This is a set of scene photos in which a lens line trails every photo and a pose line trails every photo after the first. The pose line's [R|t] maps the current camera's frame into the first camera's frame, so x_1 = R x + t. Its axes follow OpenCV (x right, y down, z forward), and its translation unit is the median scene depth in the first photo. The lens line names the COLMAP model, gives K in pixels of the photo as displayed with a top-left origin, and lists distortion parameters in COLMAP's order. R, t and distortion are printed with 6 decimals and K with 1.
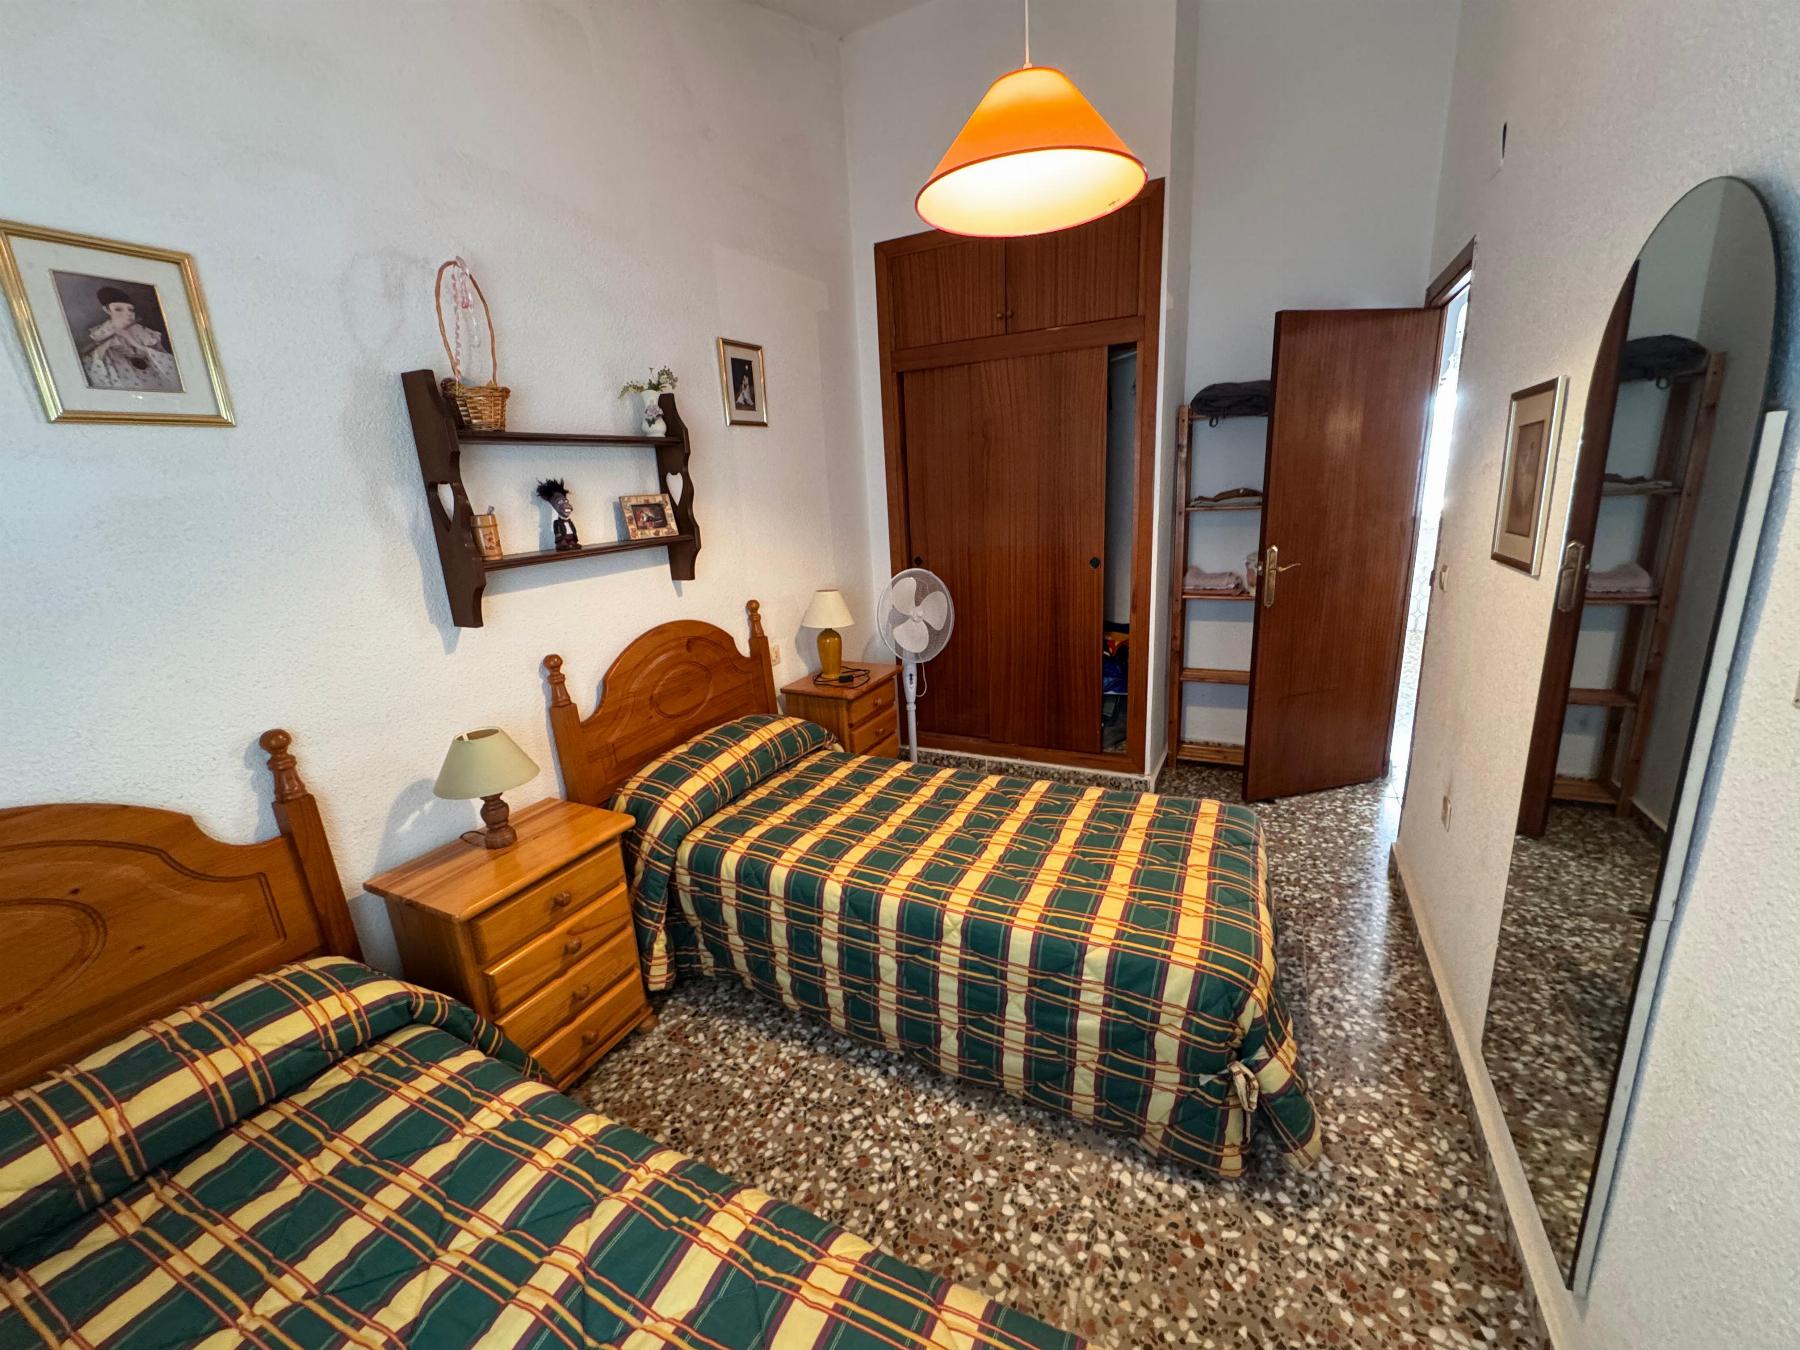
lens RADIAL K [[718.1, 0, 900.9], [0, 718.1, 670.3], [0, 0, 1]] dist [-0.004460, 0.000557]
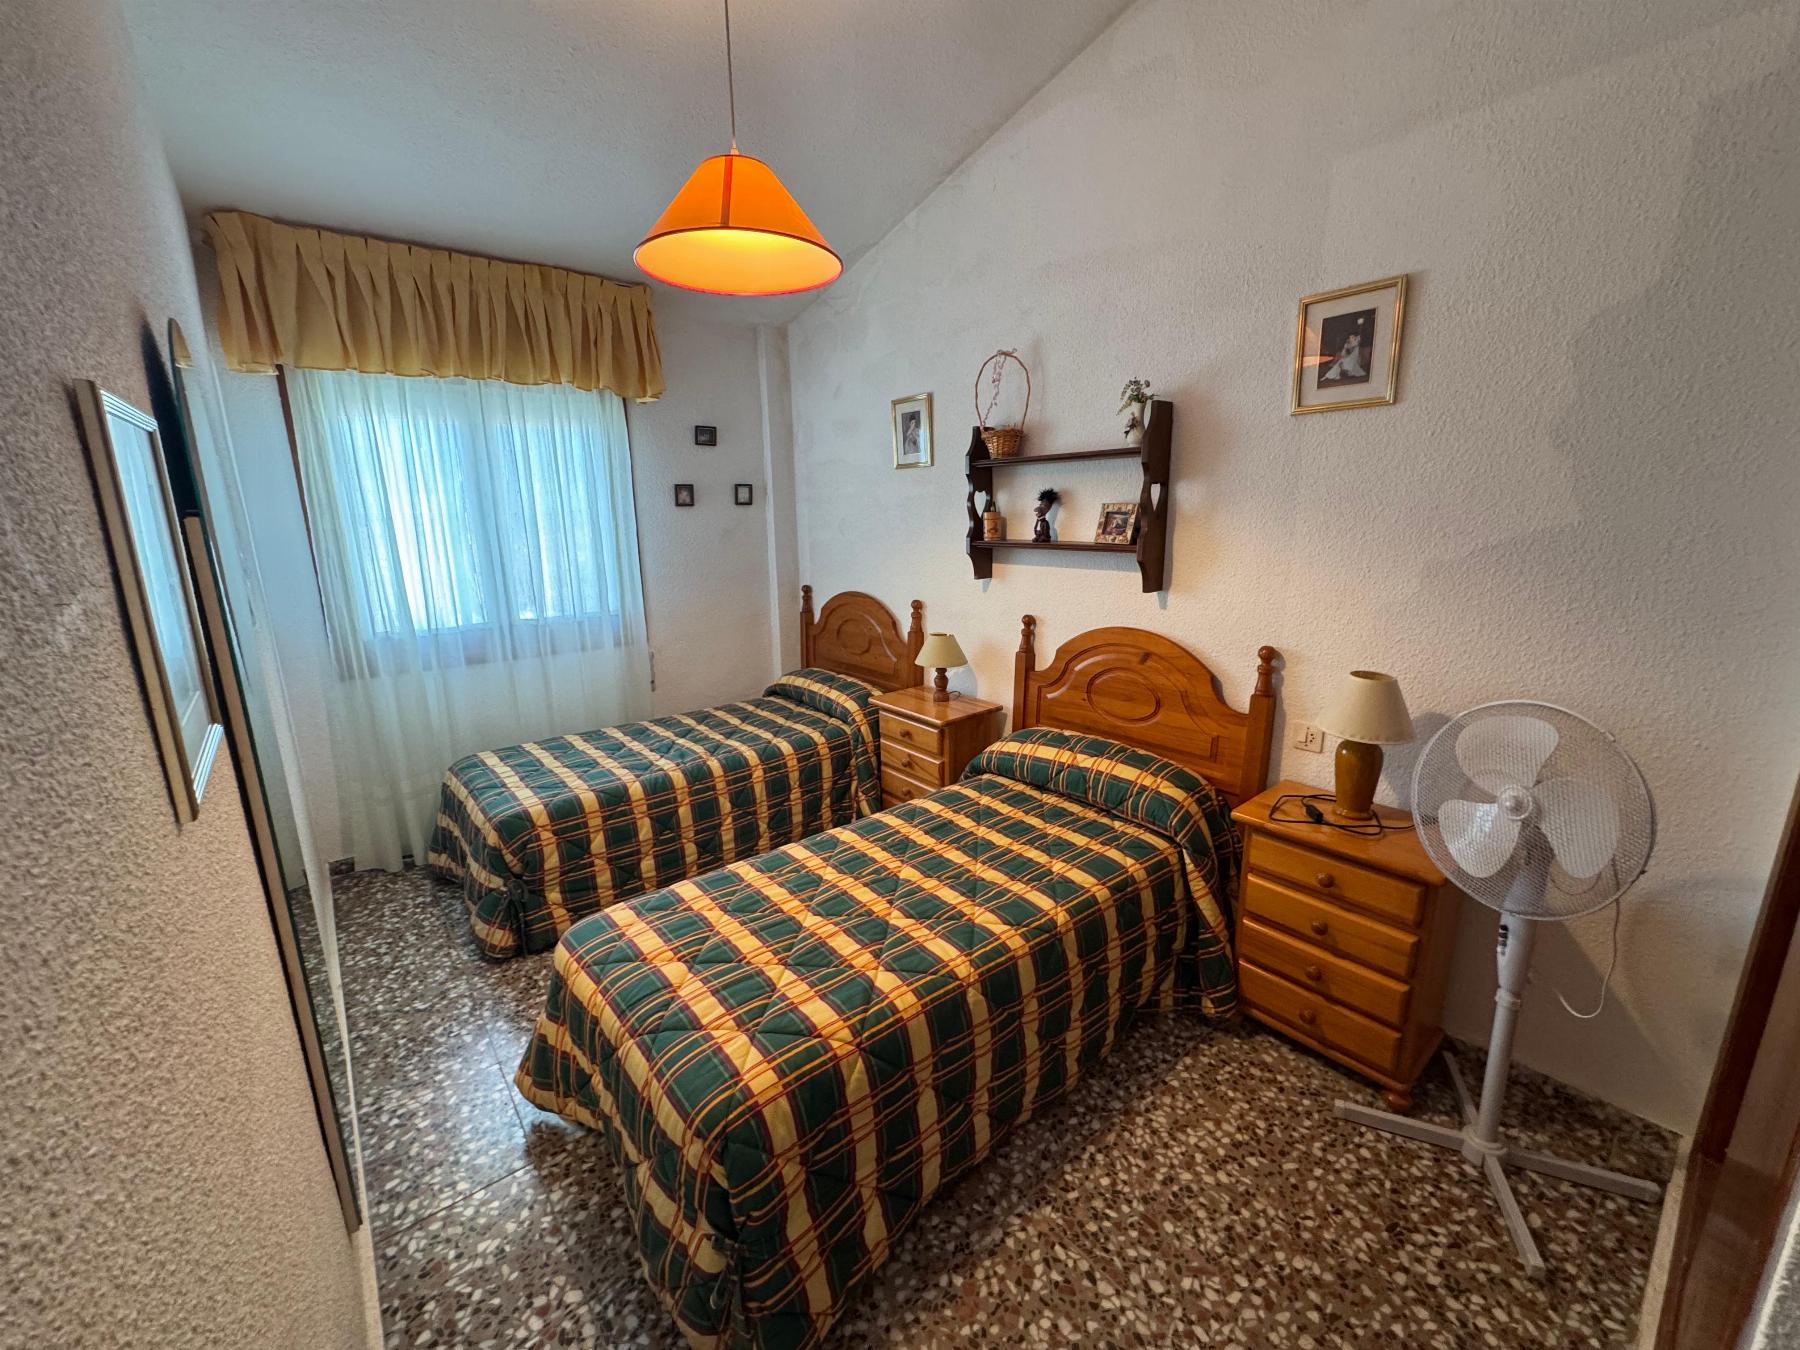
lens RADIAL K [[718.1, 0, 897.9], [0, 718.1, 670.8], [0, 0, 1]] dist [-0.004460, 0.000557]
pose [[-0.403121, 0.268677, -0.874818, 0.792549], [-0.192675, 0.909587, 0.368141, -0.355818], [0.894634, 0.316961, -0.314906, 1.148433]]
